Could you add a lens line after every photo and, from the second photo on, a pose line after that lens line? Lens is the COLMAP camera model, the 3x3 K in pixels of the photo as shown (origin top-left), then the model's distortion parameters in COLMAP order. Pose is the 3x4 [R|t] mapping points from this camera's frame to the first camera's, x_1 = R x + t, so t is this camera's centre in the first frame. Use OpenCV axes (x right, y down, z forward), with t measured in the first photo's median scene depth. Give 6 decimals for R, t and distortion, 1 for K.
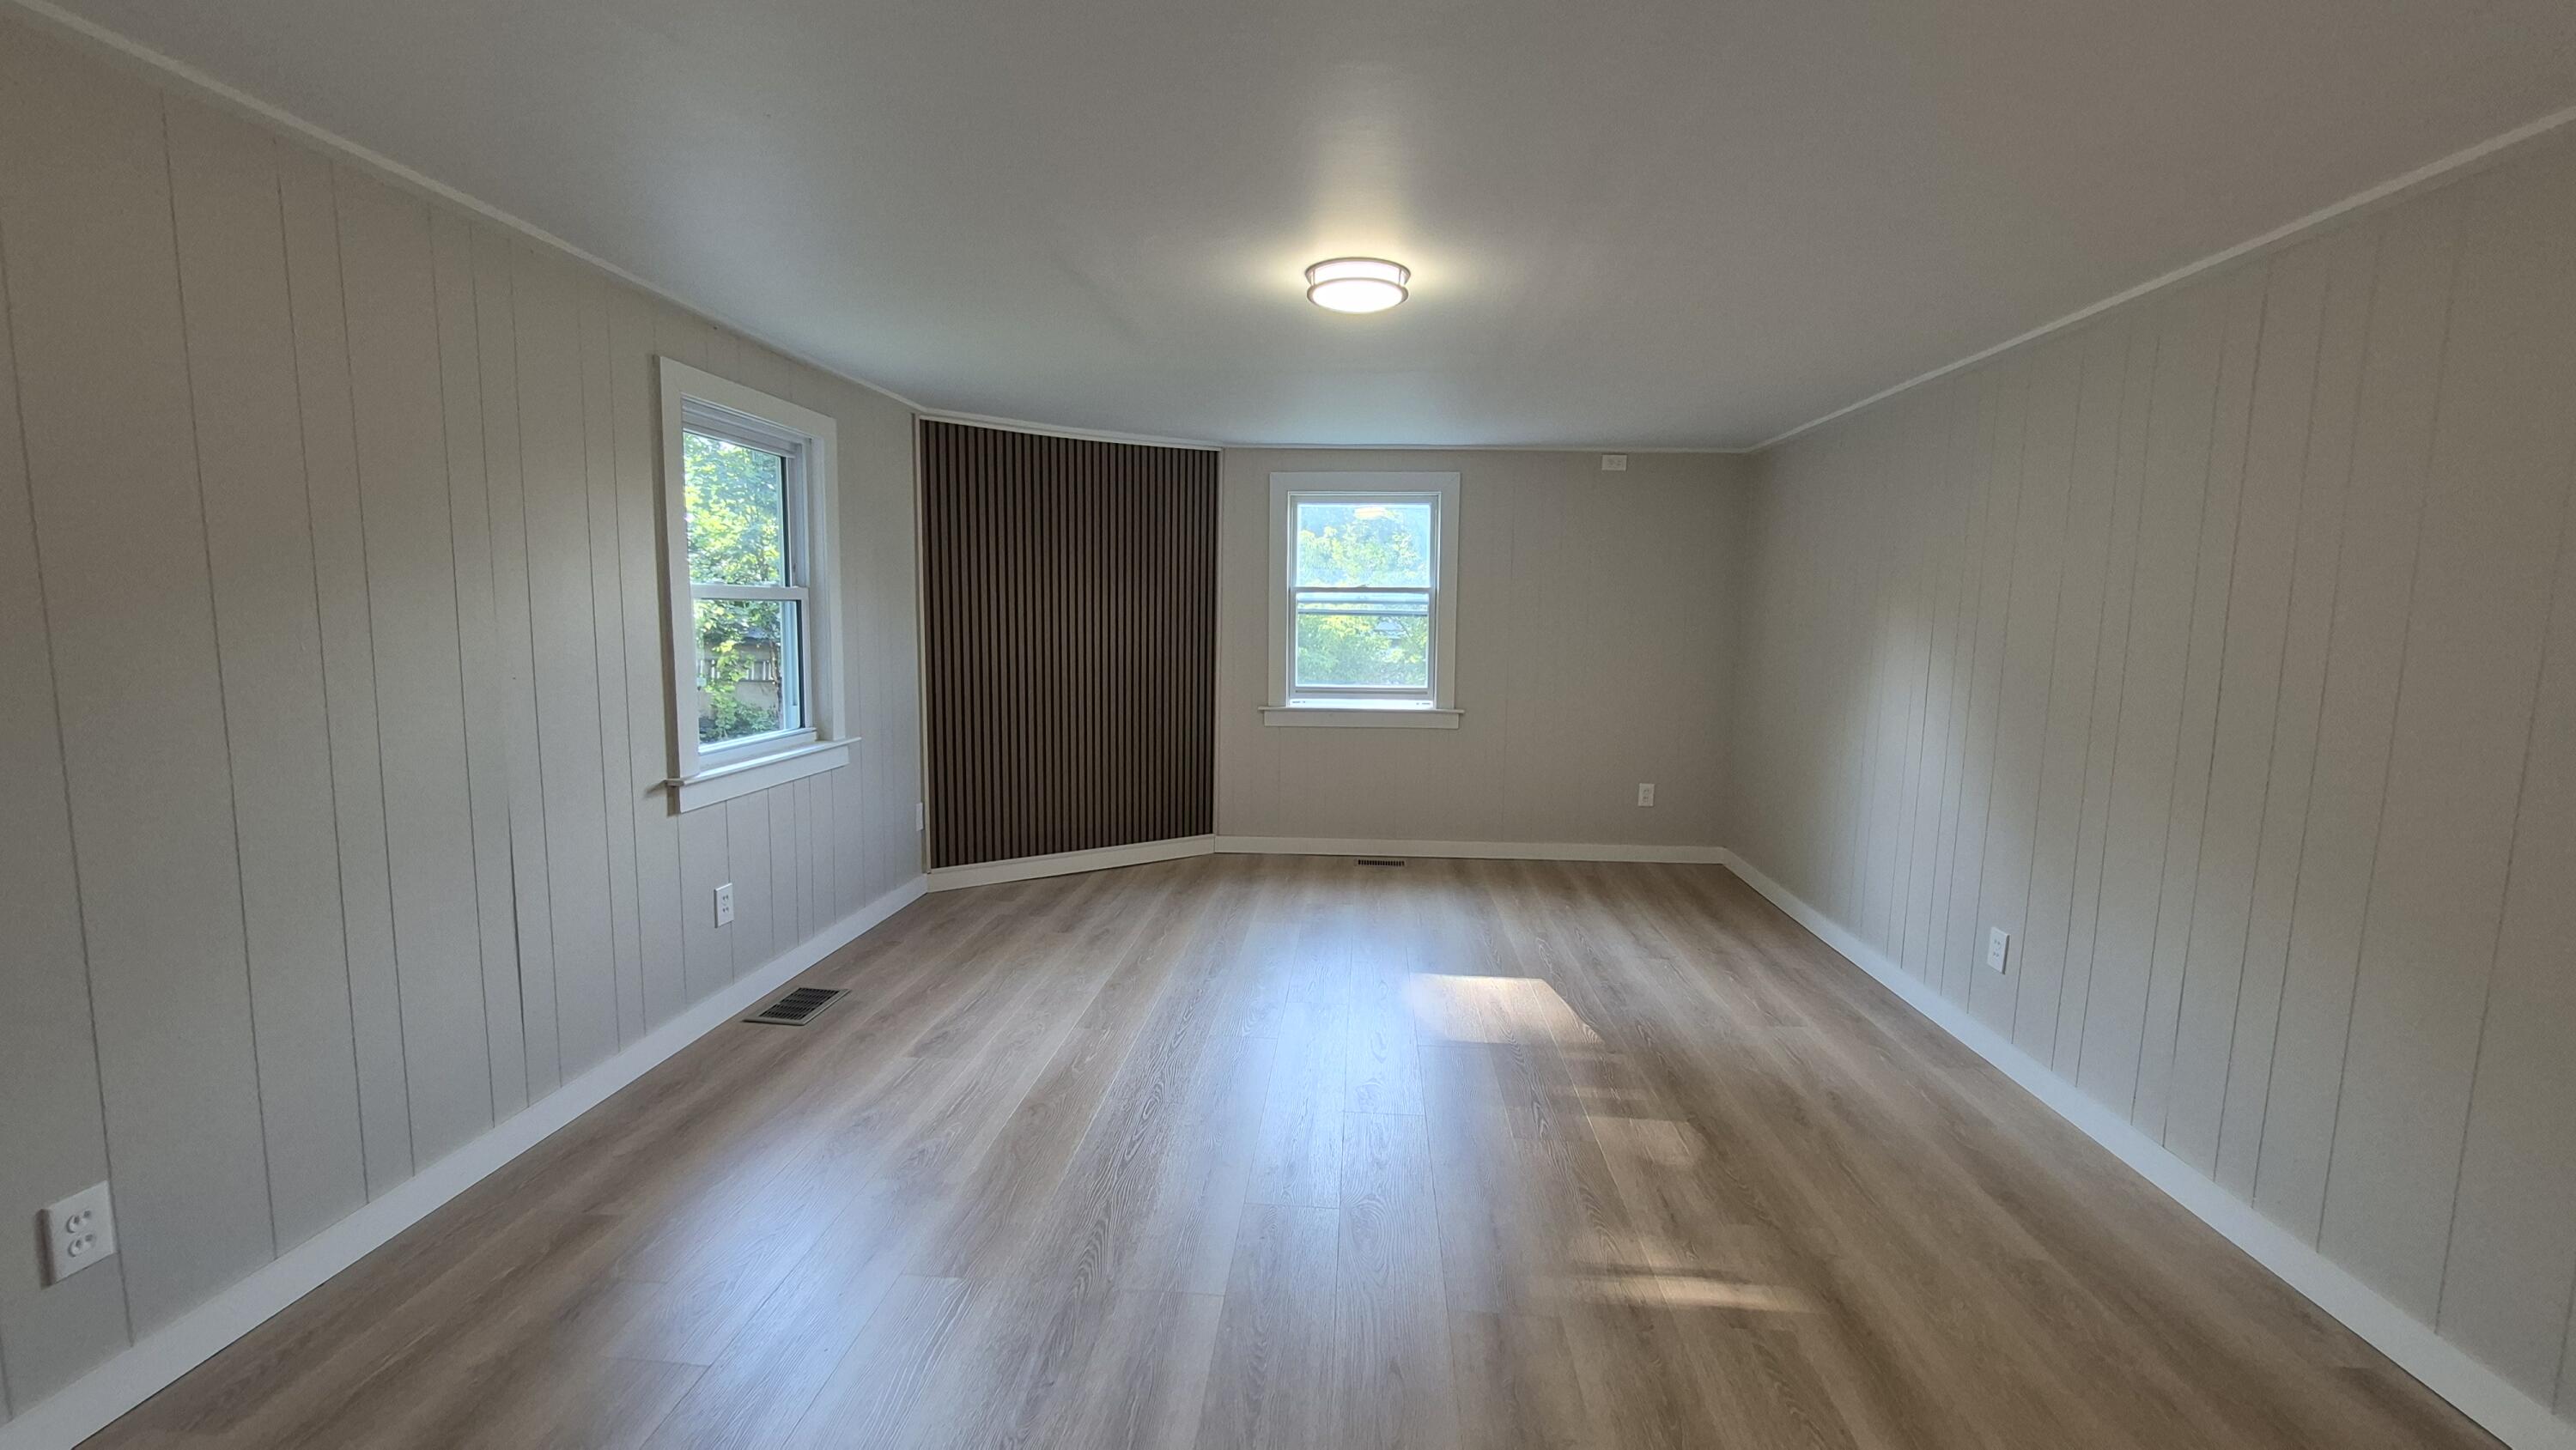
lens RADIAL K [[1016.8, 0, 1303.6], [0, 1016.8, 731.8], [0, 0, 1]] dist [-0.001186, -0.000229]
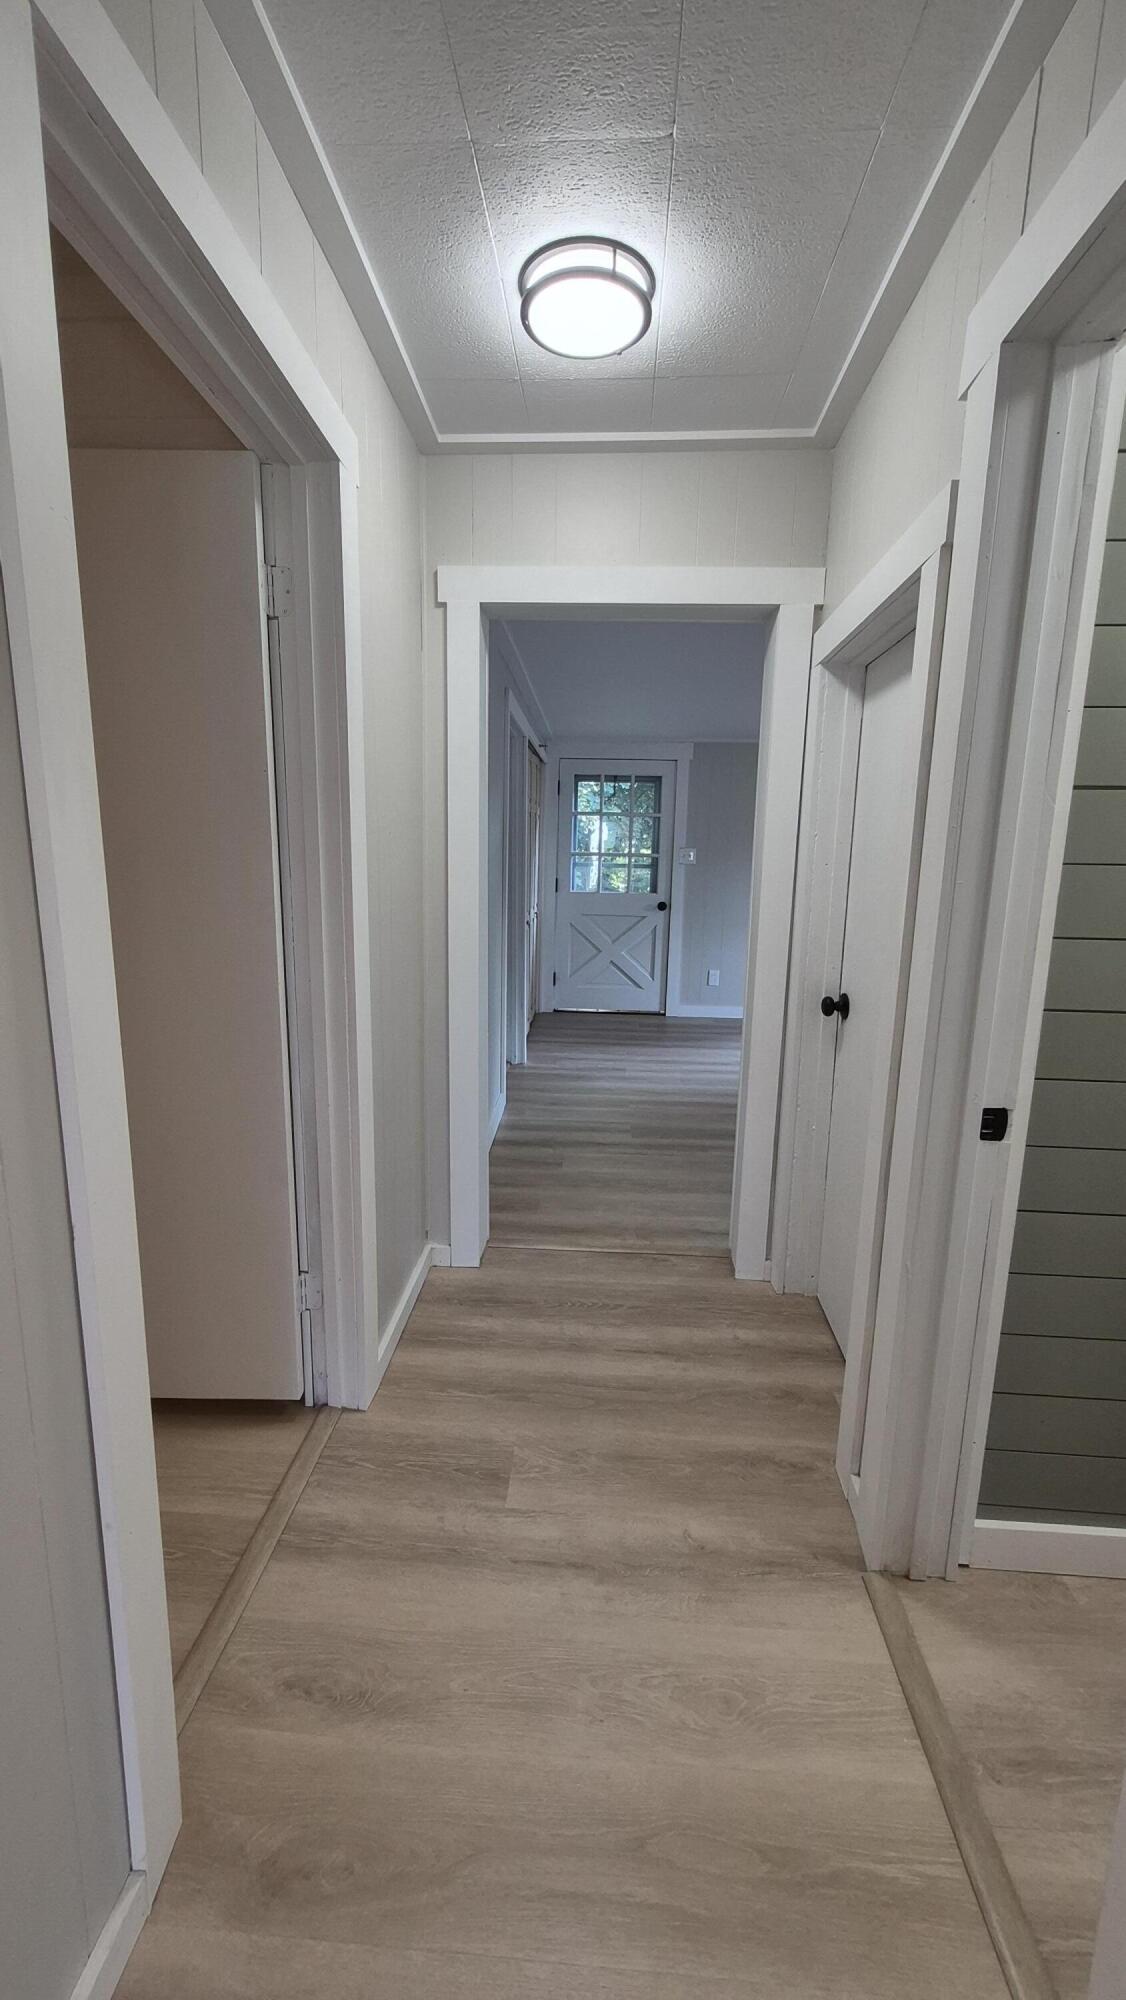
lens RADIAL K [[789.5, 0, 573.9], [0, 789.5, 1007.0], [0, 0, 1]] dist [-0.001186, -0.000229]
pose [[0.014302, 0.166901, -0.985870, 1.125513], [-0.144975, 0.975898, 0.163110, 0.031362], [0.989332, 0.140593, 0.038154, 0.059973]]
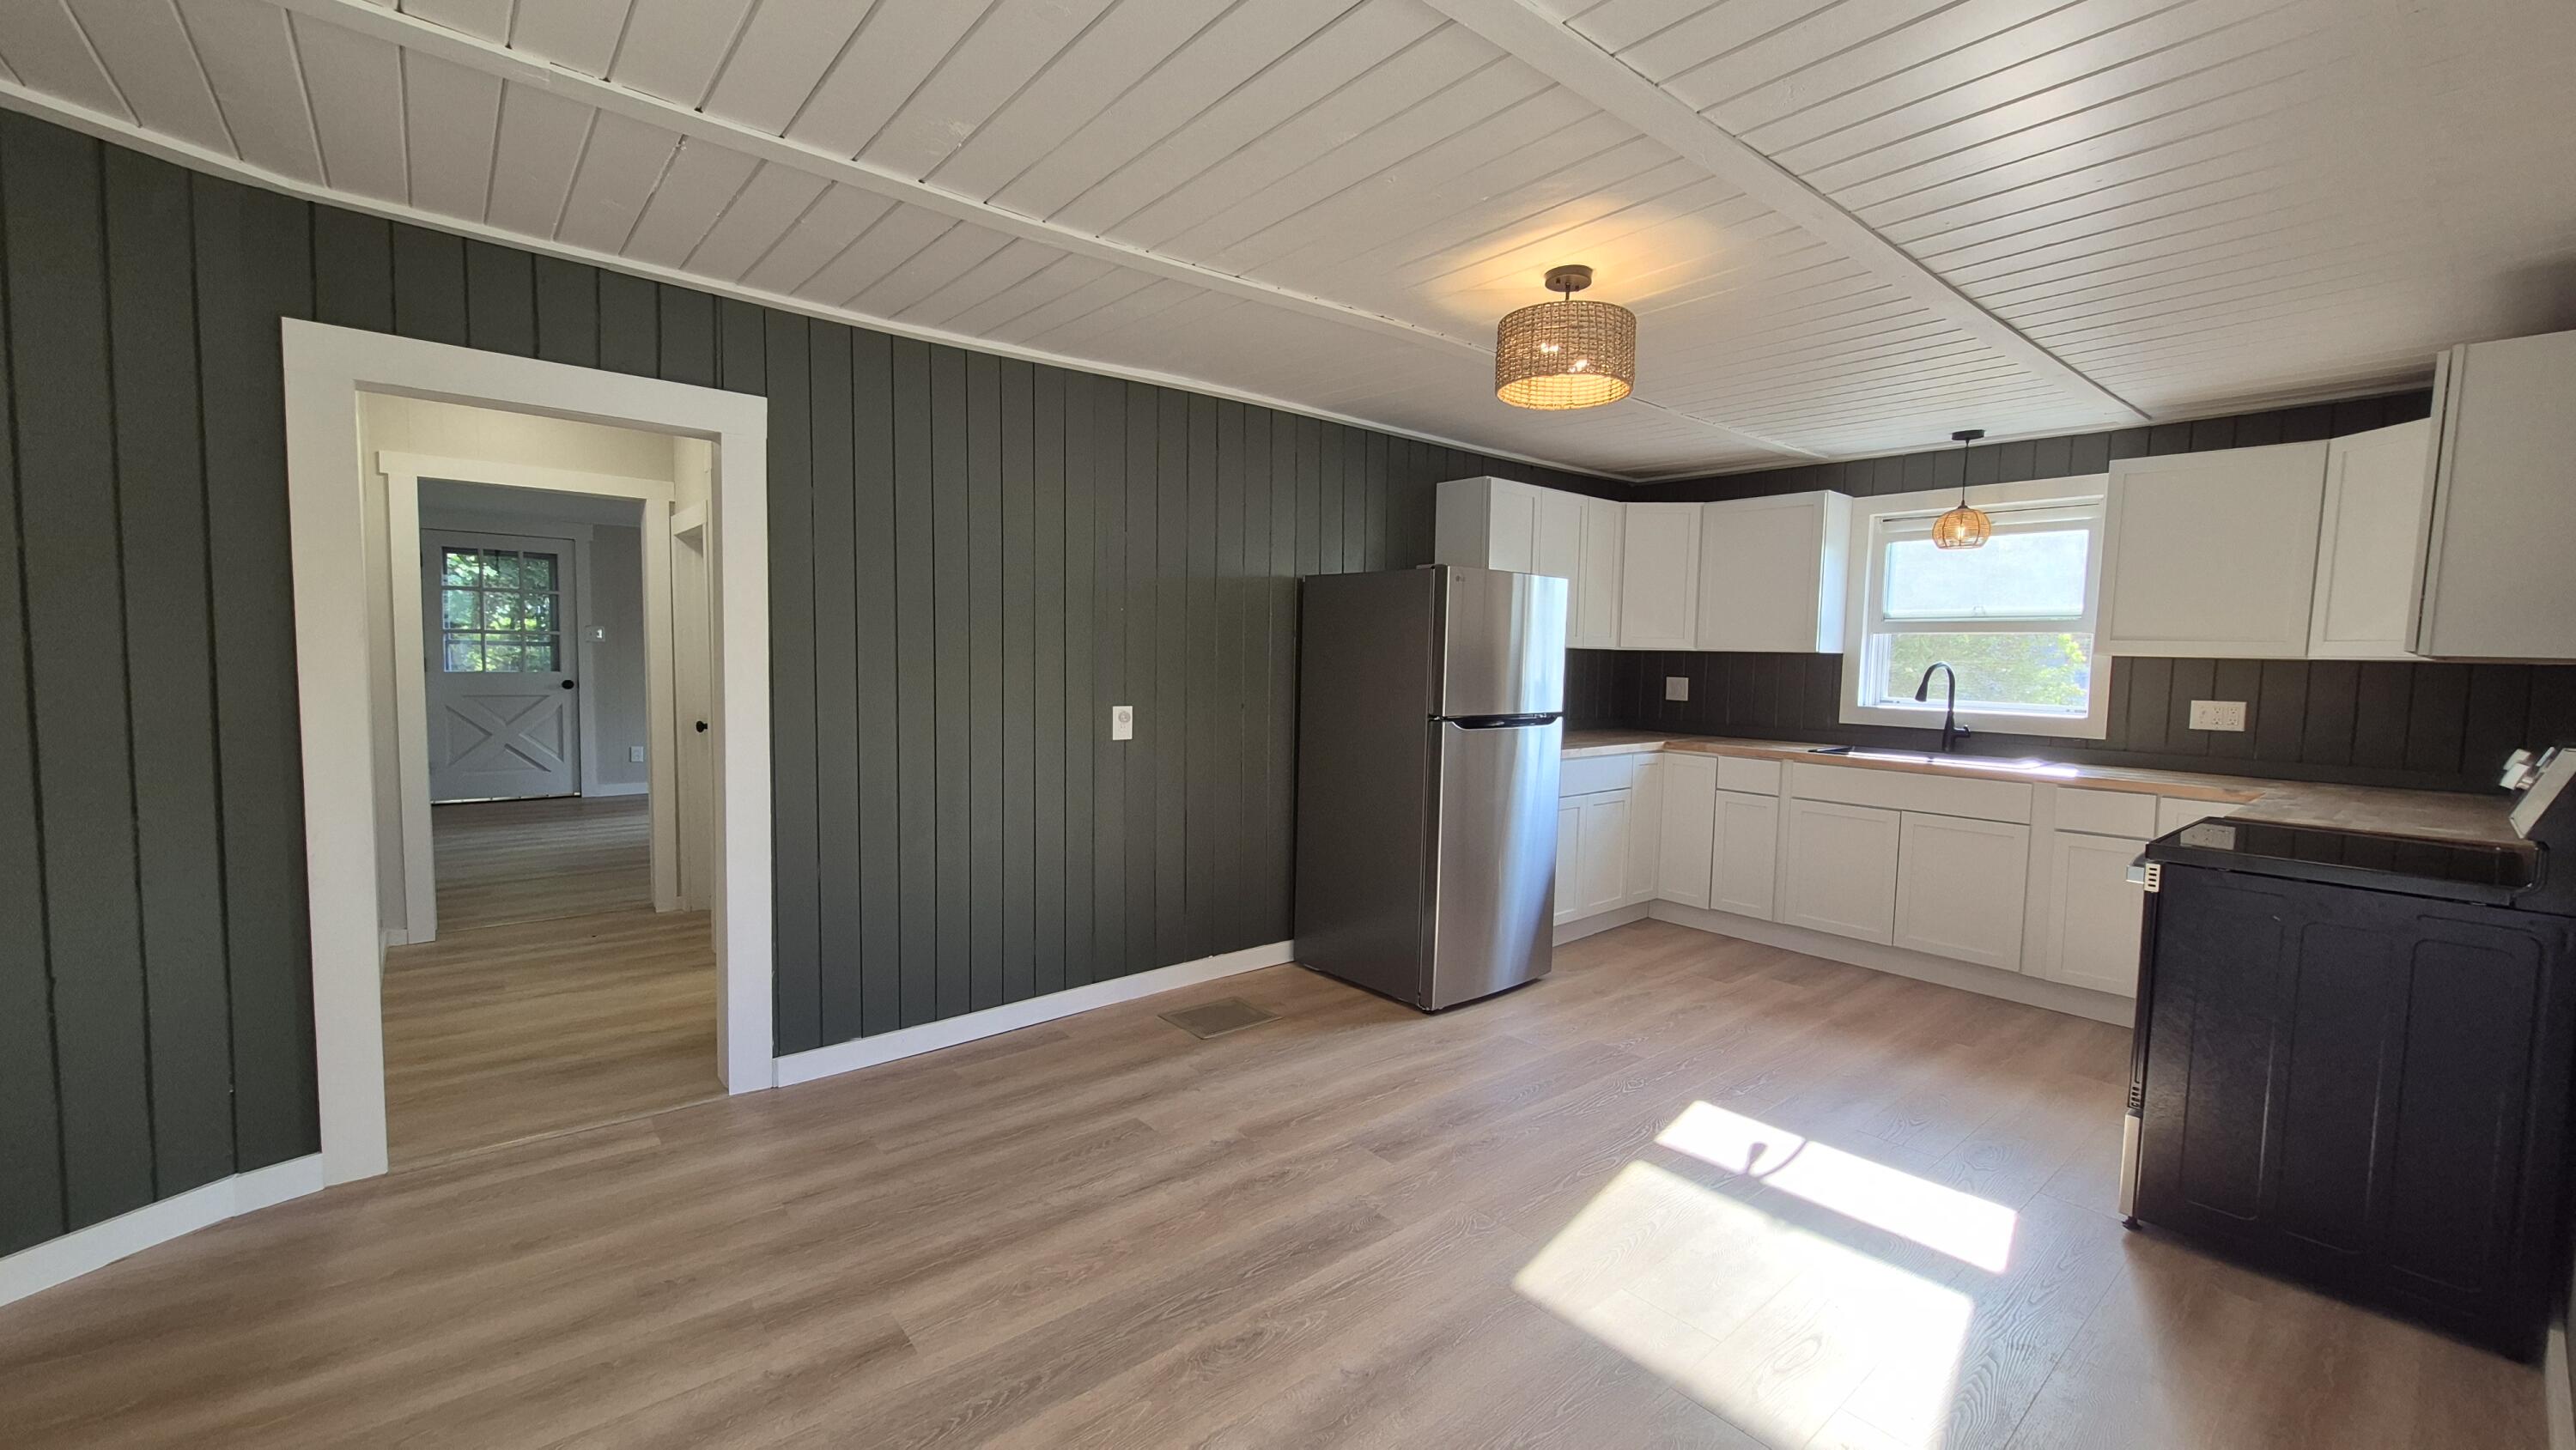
lens RADIAL K [[1016.8, 0, 1281.0], [0, 1016.8, 724.9], [0, 0, 1]] dist [-0.001186, -0.000229]
pose [[0.679037, 0.054697, -0.732063, 1.946806], [-0.103044, 0.994449, -0.021279, 0.044184], [0.726836, 0.089883, 0.680904, -0.066958]]
